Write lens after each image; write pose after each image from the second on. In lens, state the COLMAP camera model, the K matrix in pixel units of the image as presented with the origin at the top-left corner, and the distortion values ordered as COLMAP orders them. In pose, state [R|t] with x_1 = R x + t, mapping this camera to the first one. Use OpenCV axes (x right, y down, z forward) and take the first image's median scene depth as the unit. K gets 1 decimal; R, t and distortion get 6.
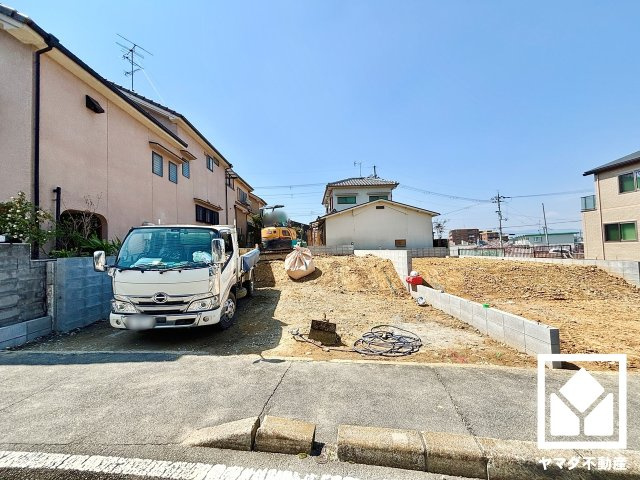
lens RADIAL K [[257.3, 0, 319.0], [0, 257.3, 239.1], [0, 0, 1]] dist [0.001210, -0.000079]
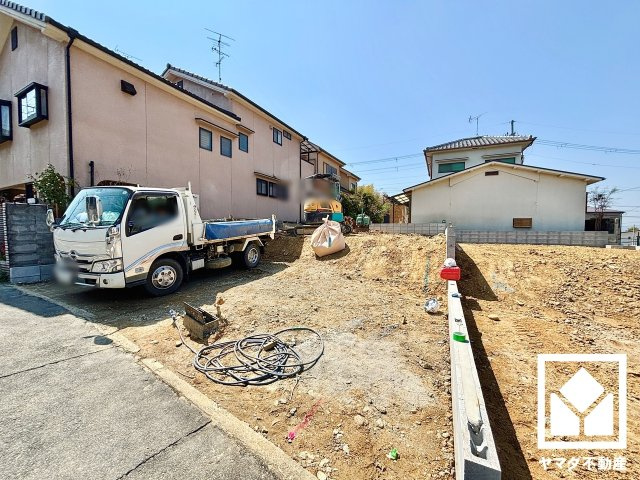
lens RADIAL K [[257.3, 0, 319.0], [0, 257.3, 239.1], [0, 0, 1]] dist [0.001210, -0.000079]
pose [[0.886024, 0.057454, -0.460066, 0.489514], [-0.021458, 0.996311, 0.083095, 0.039136], [0.463143, -0.063751, 0.883988, 0.374716]]
